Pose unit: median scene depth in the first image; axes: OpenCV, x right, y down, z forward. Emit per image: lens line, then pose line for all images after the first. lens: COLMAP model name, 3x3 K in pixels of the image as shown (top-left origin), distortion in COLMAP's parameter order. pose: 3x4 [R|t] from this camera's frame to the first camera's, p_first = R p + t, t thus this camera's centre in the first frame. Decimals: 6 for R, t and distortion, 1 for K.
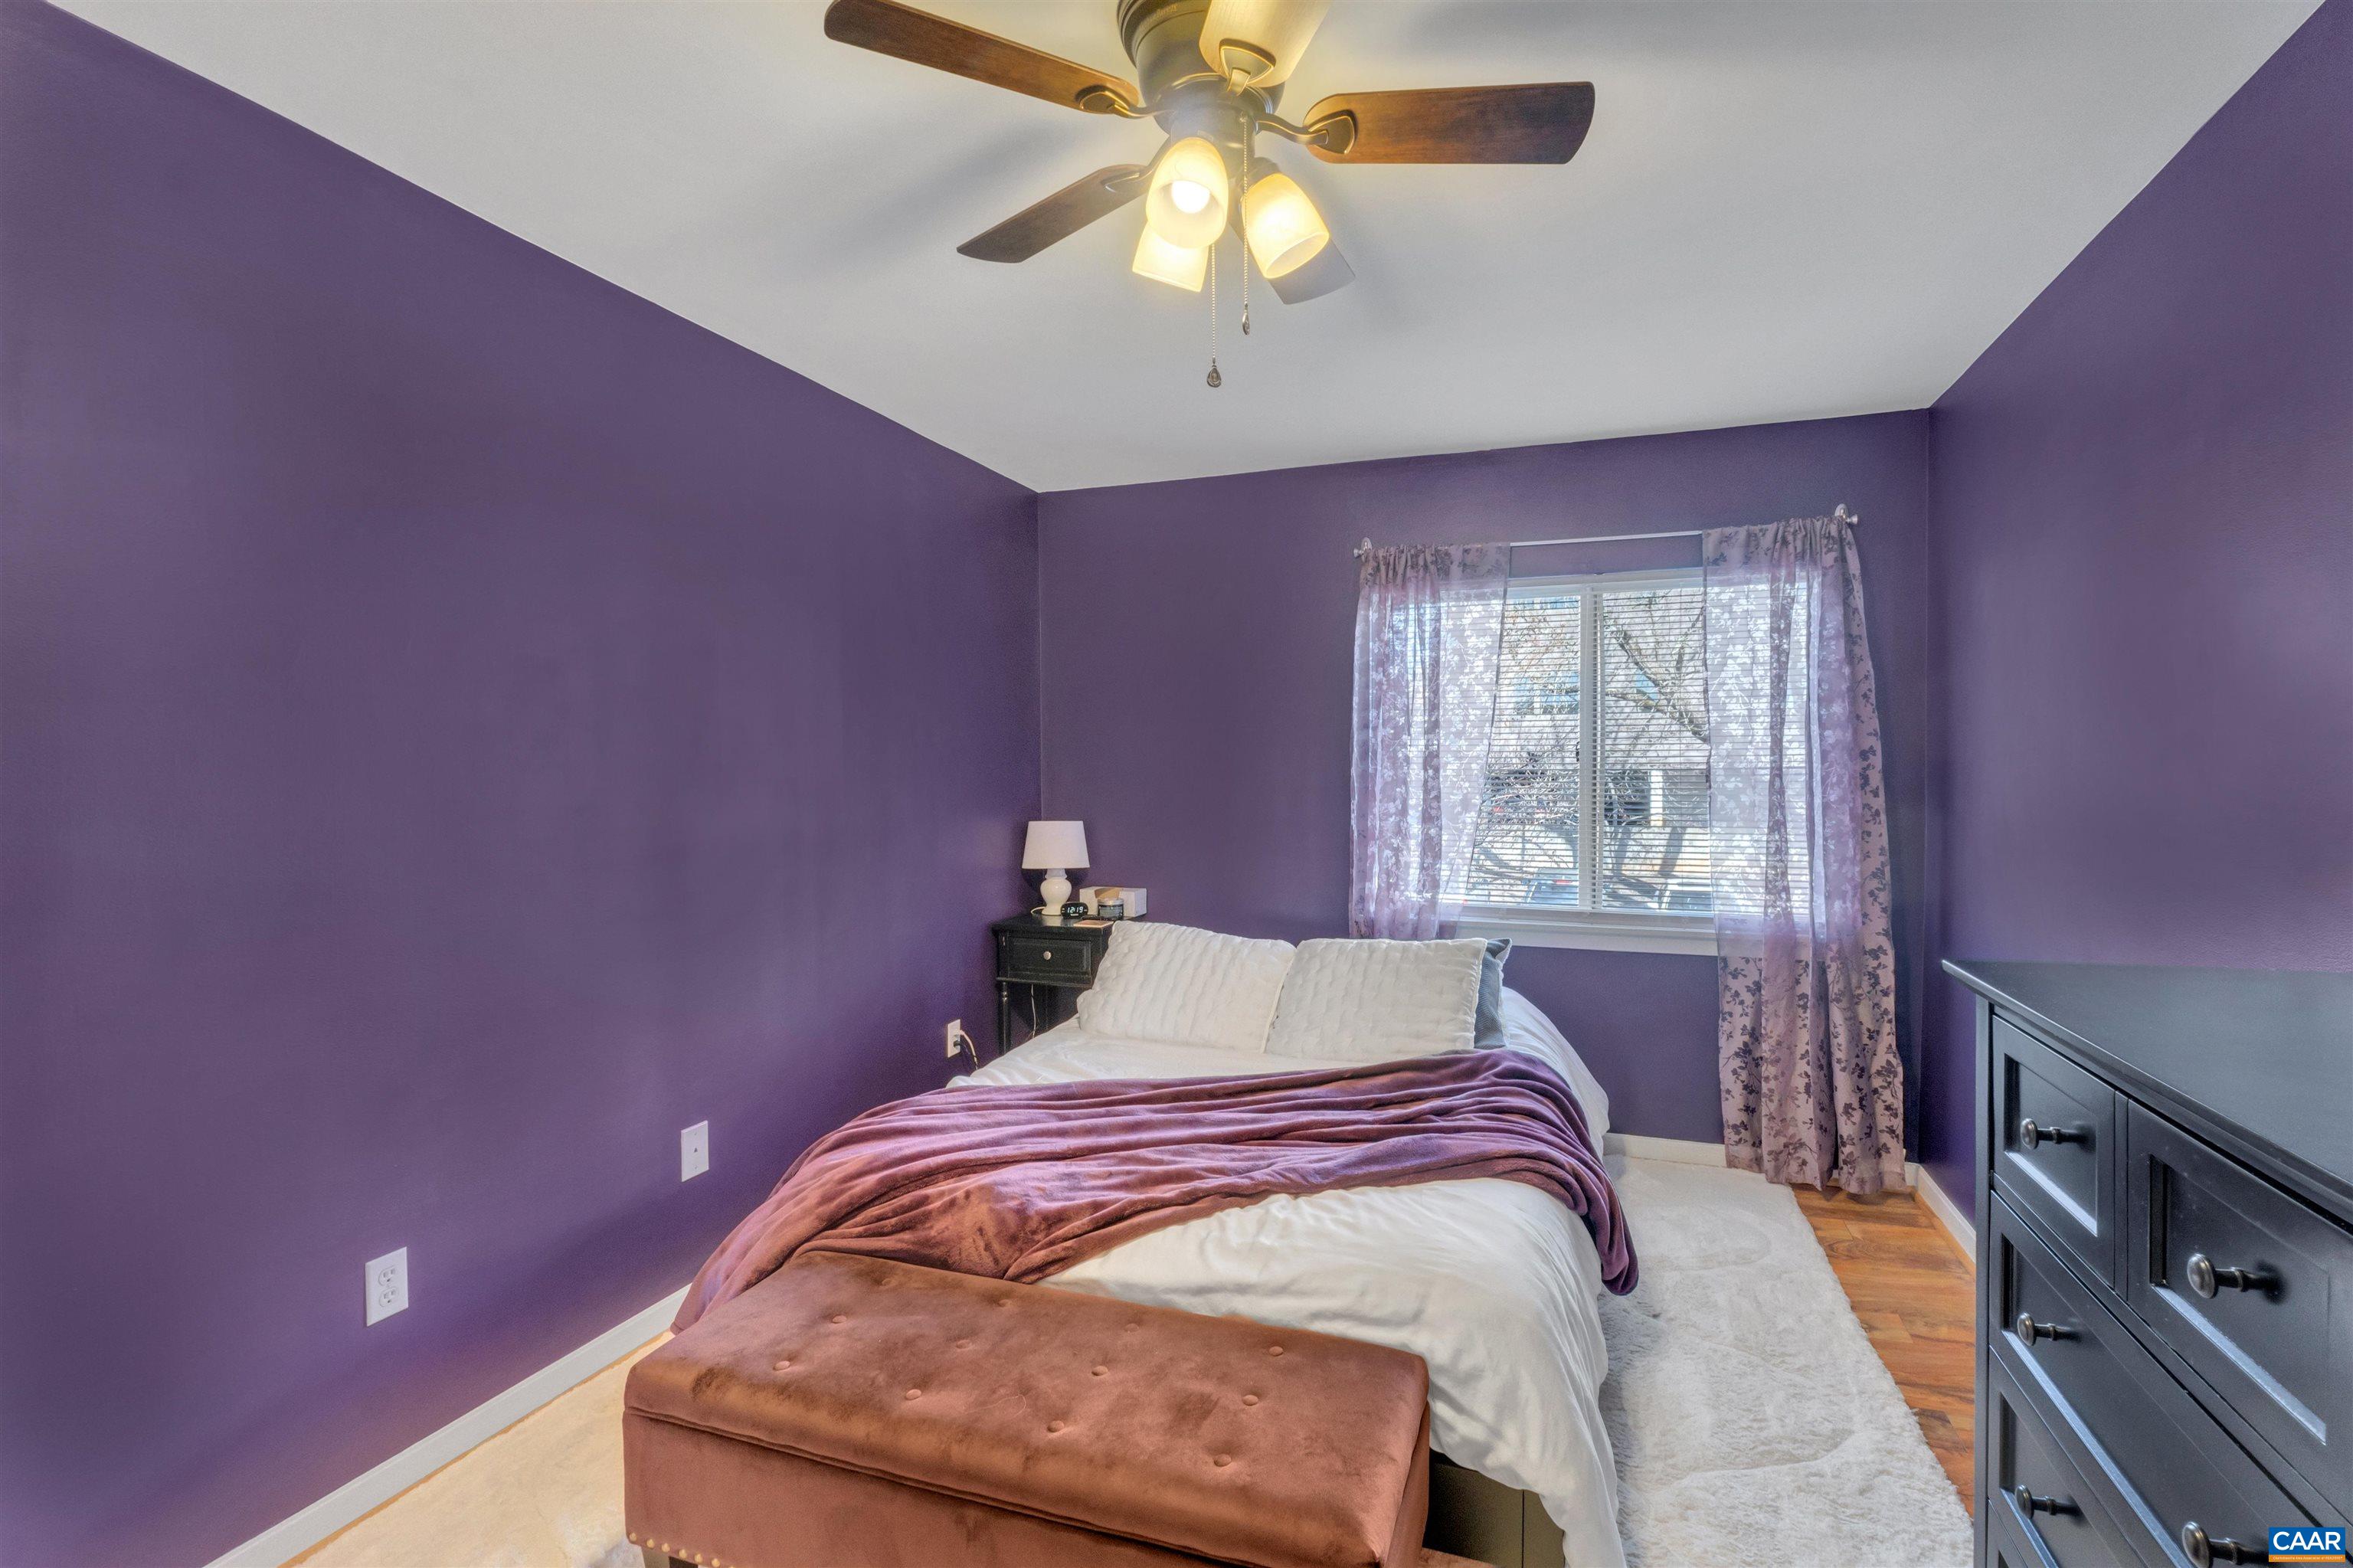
lens RADIAL K [[1075.5, 0, 1179.6], [0, 1075.5, 793.8], [0, 0, 1]] dist [-0.009220, -0.000391]
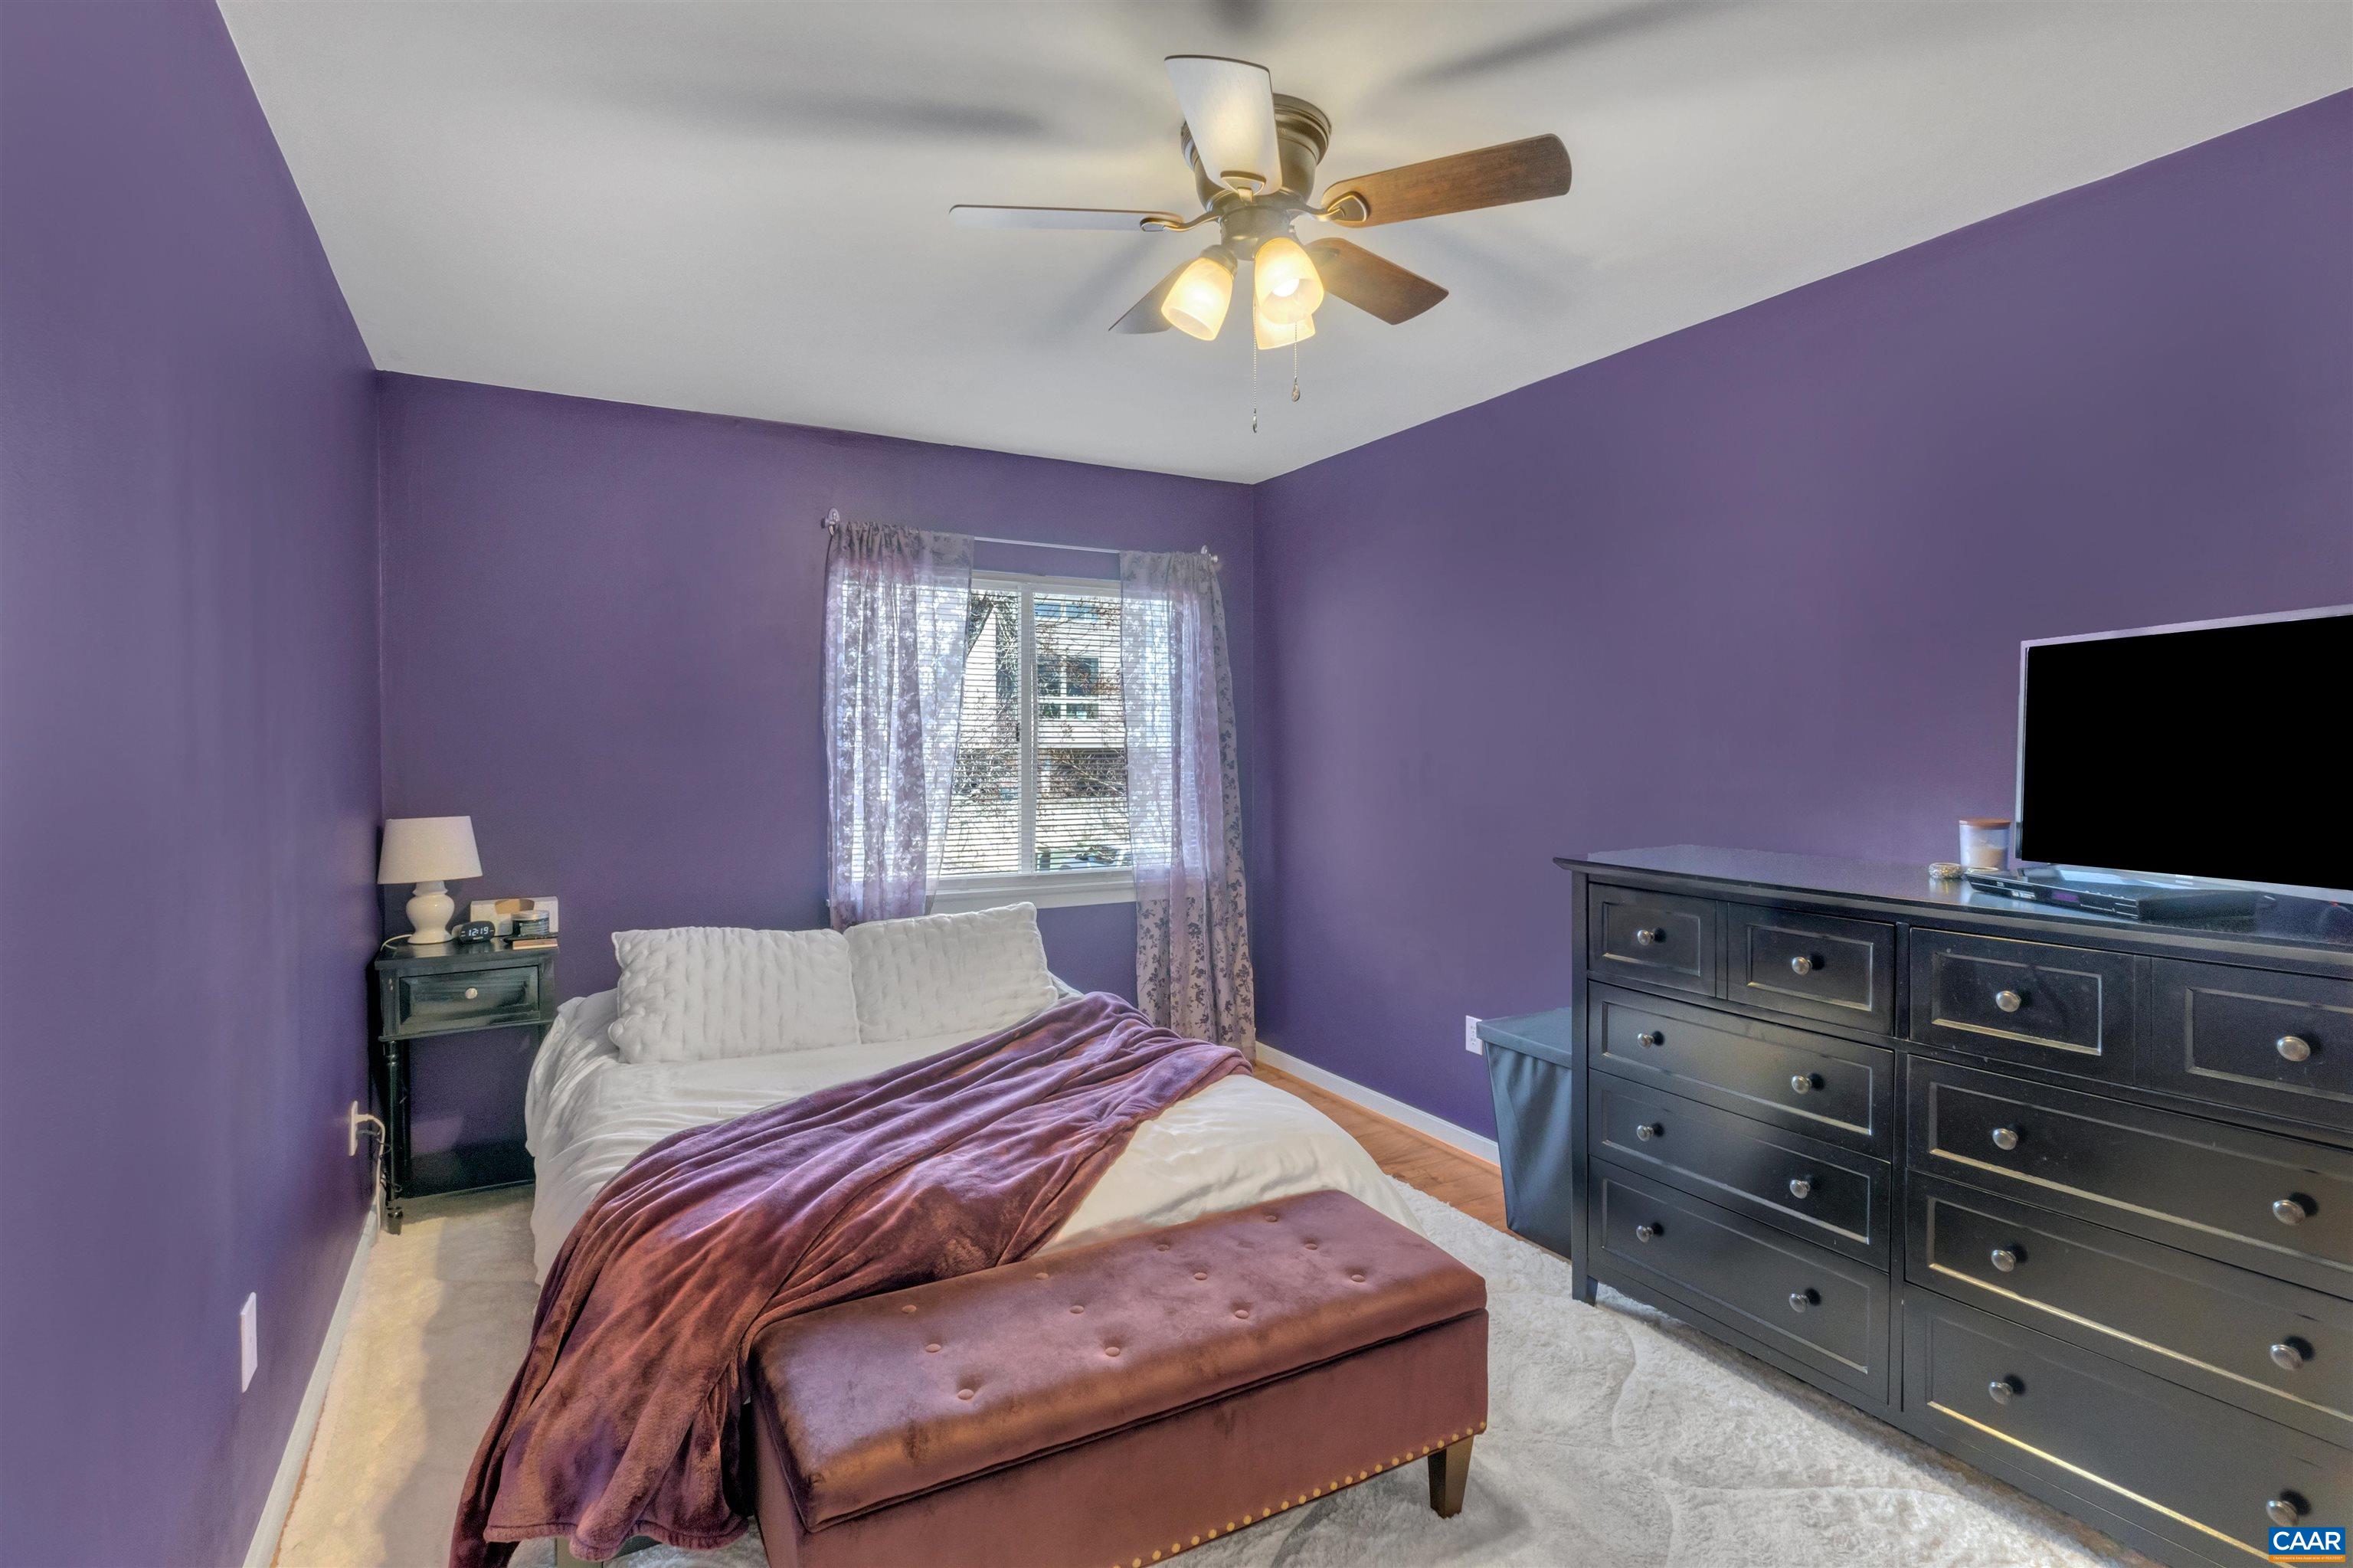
lens RADIAL K [[1167.3, 0, 1177.7], [0, 1167.3, 761.2], [0, 0, 1]] dist [-0.005256, -0.001134]
pose [[0.655372, -0.007522, 0.755268, -0.493951], [0.016946, 0.999845, -0.004747, -0.000994], [-0.755116, 0.015910, 0.655398, 0.097060]]
